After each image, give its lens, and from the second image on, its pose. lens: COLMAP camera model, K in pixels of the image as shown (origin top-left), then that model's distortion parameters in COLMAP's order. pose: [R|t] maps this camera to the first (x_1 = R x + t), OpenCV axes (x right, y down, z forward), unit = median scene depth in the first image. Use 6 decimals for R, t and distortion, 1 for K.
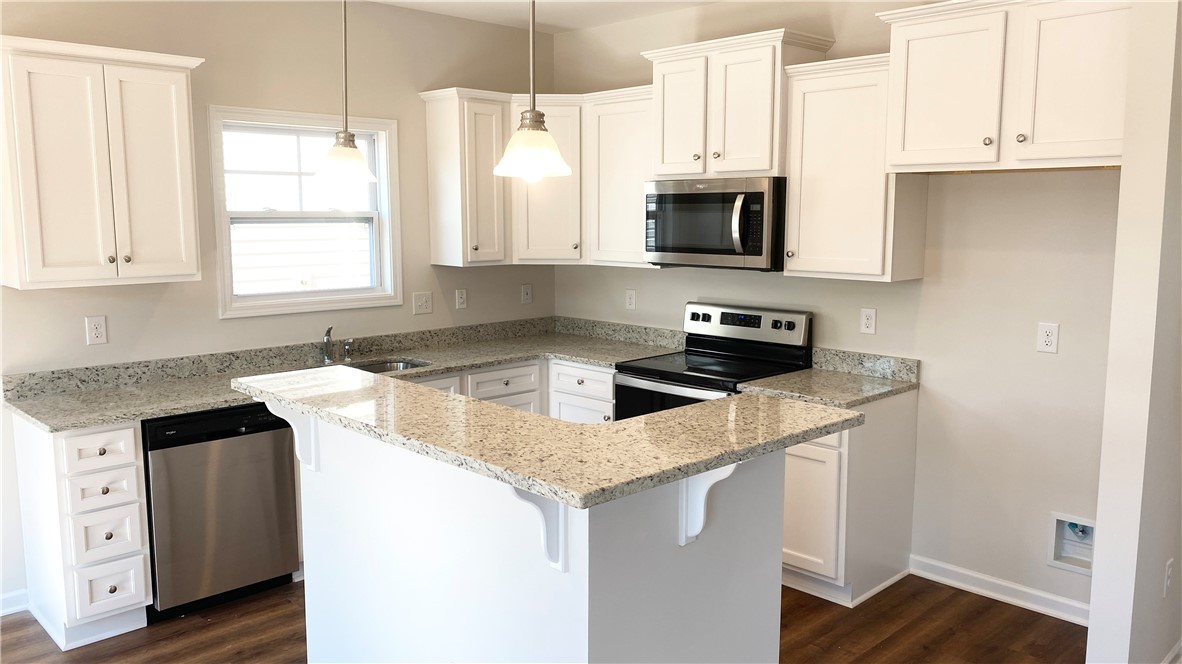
lens RADIAL K [[867.0, 0, 592.0], [0, 867.0, 326.5], [0, 0, 1]] dist [-0.003772, -0.002046]
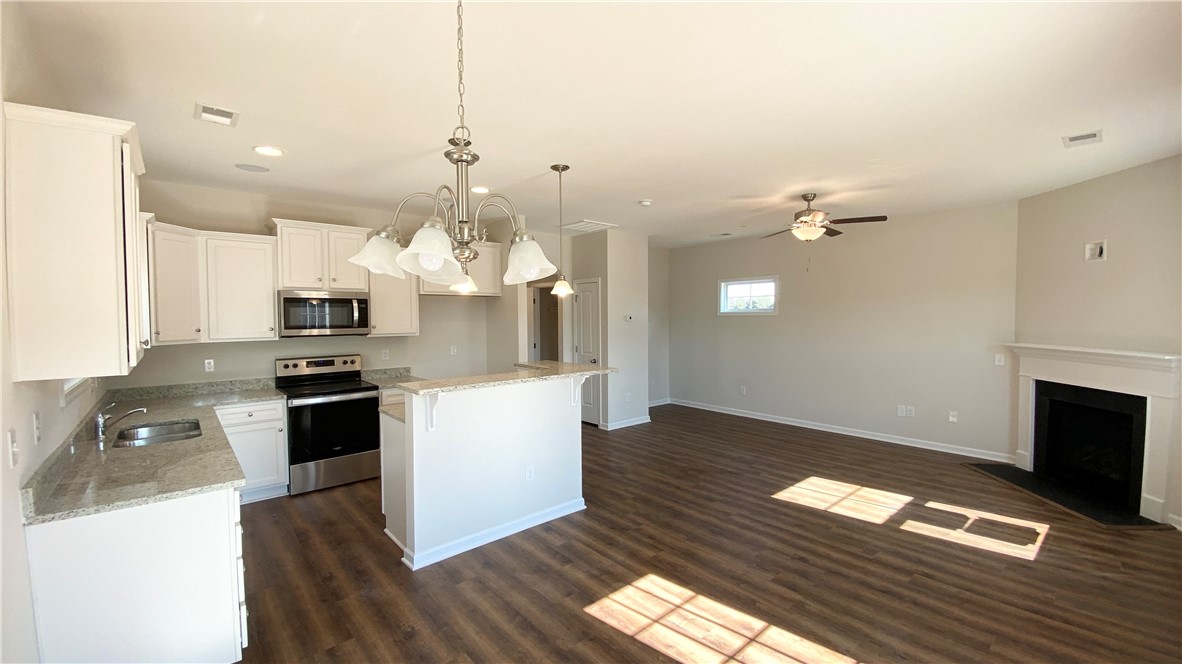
lens RADIAL K [[477.8, 0, 571.5], [0, 477.8, 326.7], [0, 0, 1]] dist [-0.022550, -0.004889]
pose [[0.076844, -0.021350, 0.996815, -0.868501], [0.132361, 0.991140, 0.011025, -0.027512], [-0.988218, 0.131092, 0.078989, 0.360419]]
